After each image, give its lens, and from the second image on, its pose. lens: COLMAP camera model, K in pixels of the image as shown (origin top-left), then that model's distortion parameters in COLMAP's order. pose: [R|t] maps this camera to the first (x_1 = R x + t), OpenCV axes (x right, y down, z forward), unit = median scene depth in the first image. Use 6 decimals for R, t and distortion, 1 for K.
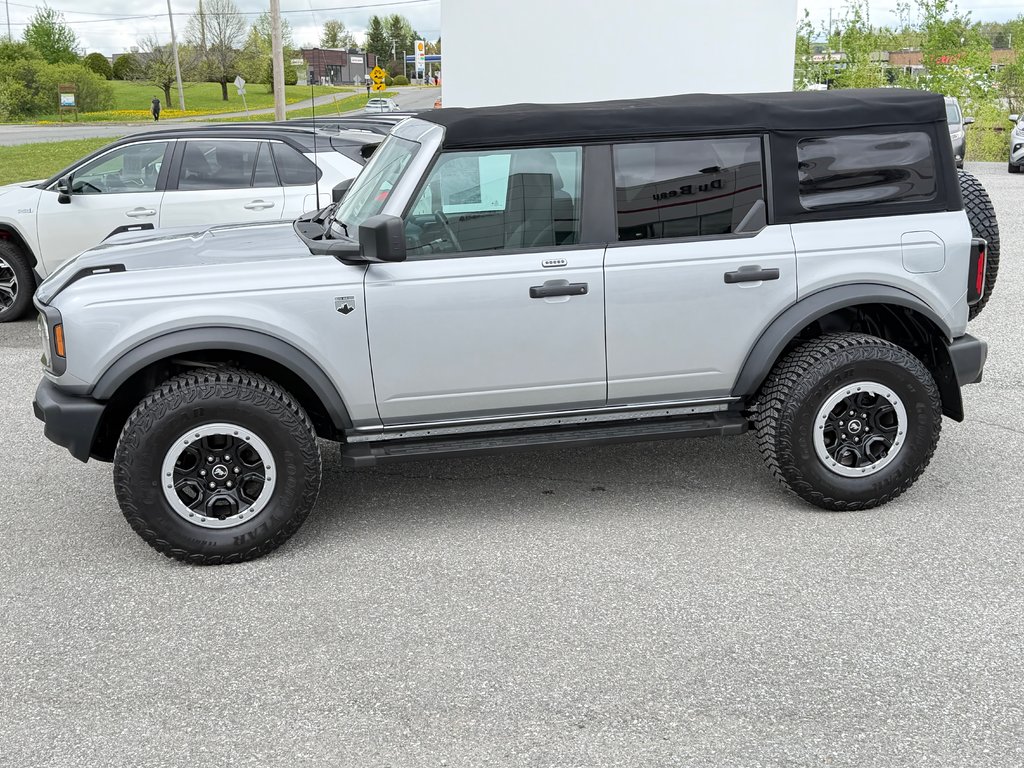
lens RADIAL K [[1197.3, 0, 508.2], [0, 1197.3, 382.6], [0, 0, 1]] dist [0.132137, 0.000000]
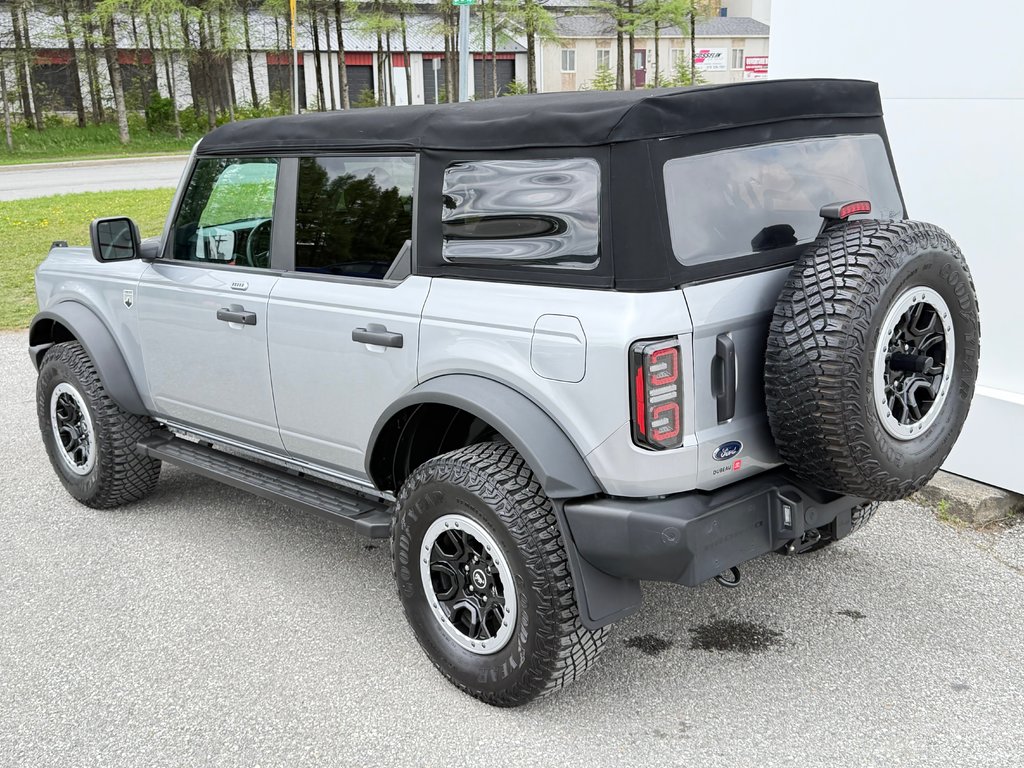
lens RADIAL K [[1197.3, 0, 507.1], [0, 1197.3, 373.9], [0, 0, 1]] dist [0.132137, 0.000000]
pose [[0.515864, 0.186283, -0.836172, 0.874213], [-0.169244, 0.978995, 0.113688, -0.165059], [0.839786, 0.082869, 0.536555, 0.660582]]
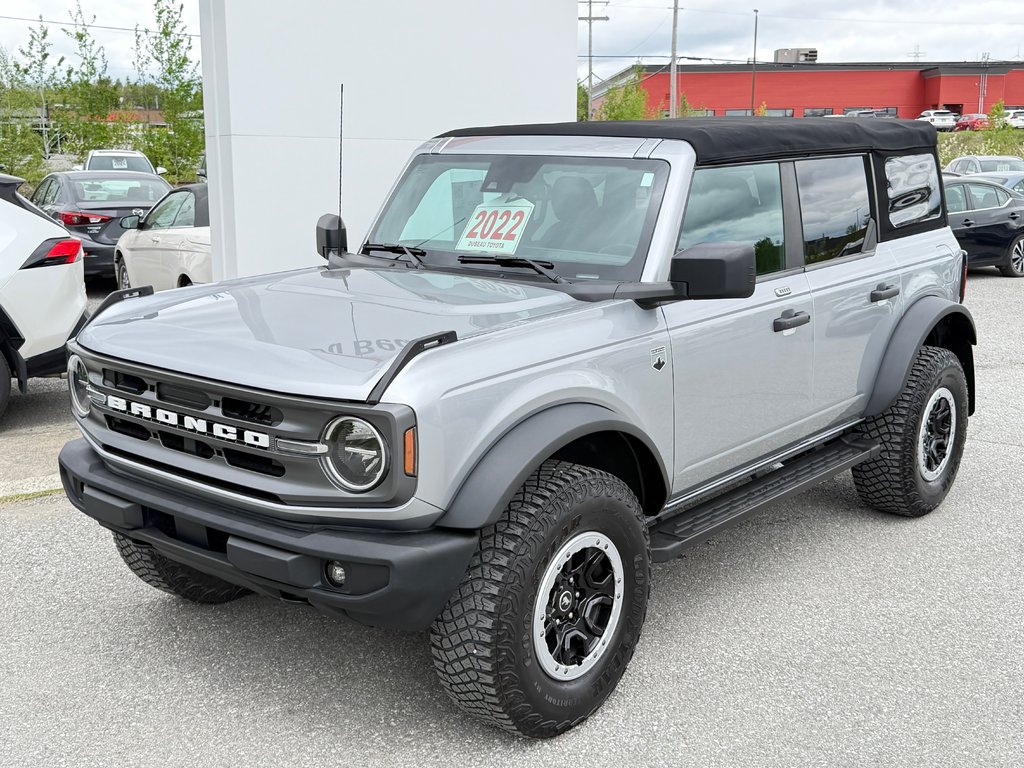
lens RADIAL K [[1197.3, 0, 511.6], [0, 1197.3, 381.2], [0, 0, 1]] dist [0.132137, 0.000000]
pose [[0.774490, -0.107823, 0.623330, -0.662200], [0.137722, 0.990471, 0.000210, -0.059206], [-0.617413, 0.085684, 0.781959, 0.410641]]
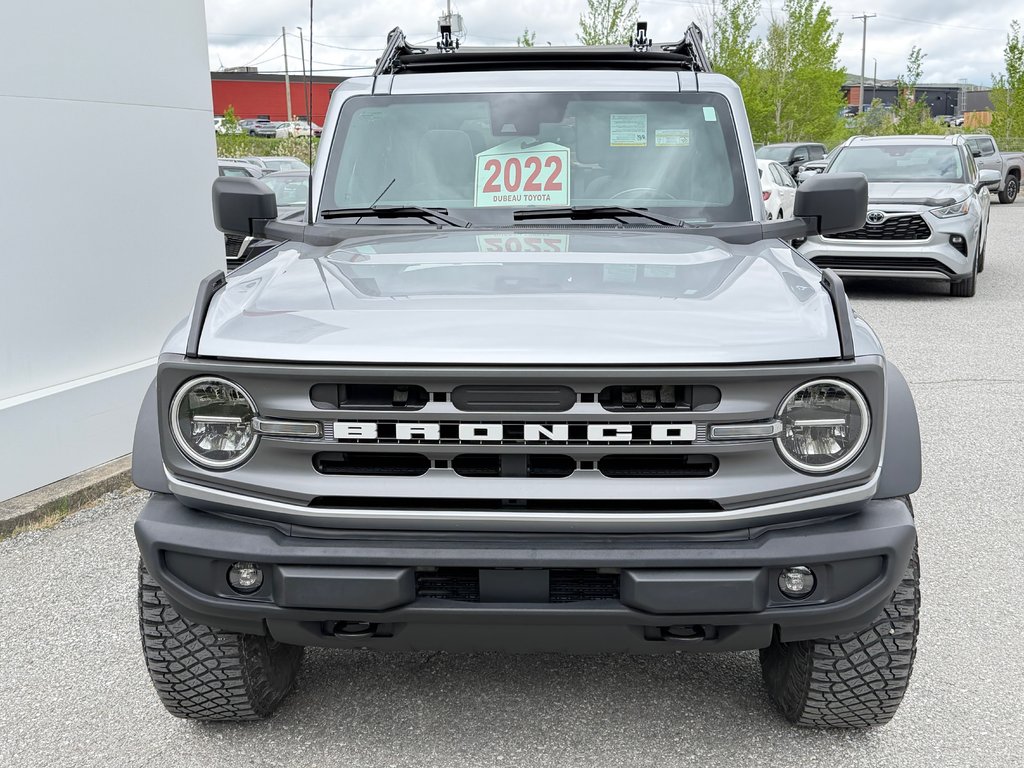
lens RADIAL K [[1197.3, 0, 516.2], [0, 1197.3, 366.2], [0, 0, 1]] dist [0.132137, 0.000000]
pose [[0.235959, -0.165601, 0.957549, -0.838187], [0.244063, 0.963888, 0.106555, -0.137931], [-0.940615, 0.208559, 0.267855, 0.912754]]
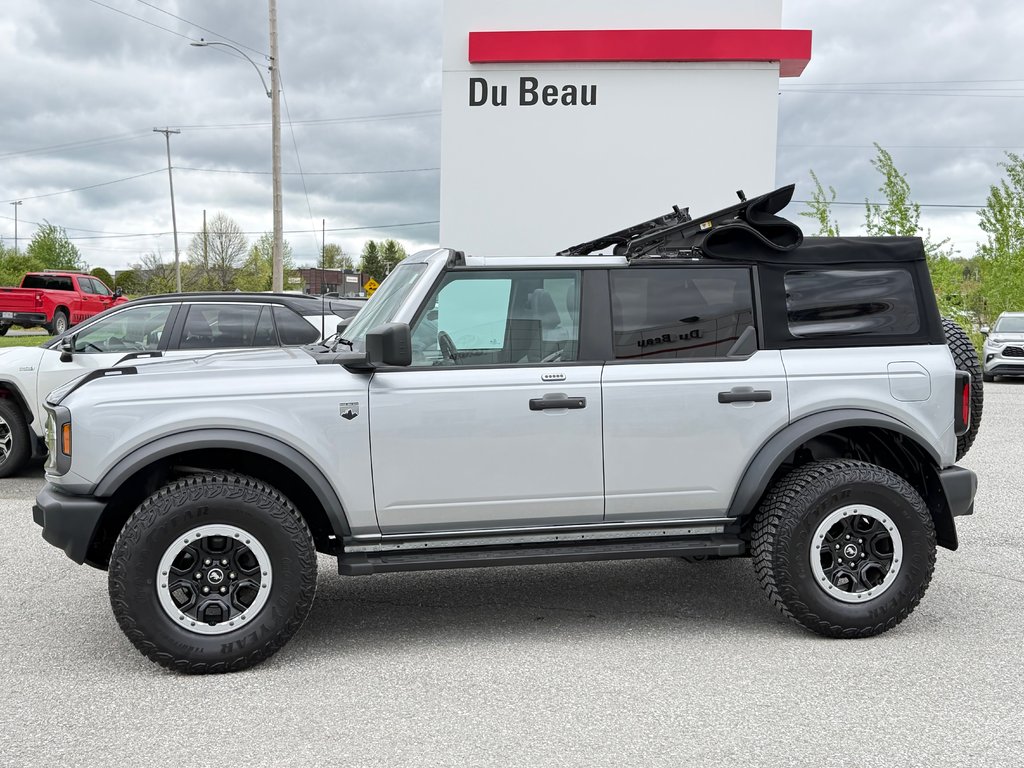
lens RADIAL K [[1197.3, 0, 510.7], [0, 1197.3, 377.6], [0, 0, 1]] dist [0.132137, 0.000000]
pose [[0.999732, 0.019631, 0.012254, -0.010682], [-0.017128, 0.983769, -0.178623, 0.081592], [-0.015561, 0.178365, 0.983841, -0.010123]]
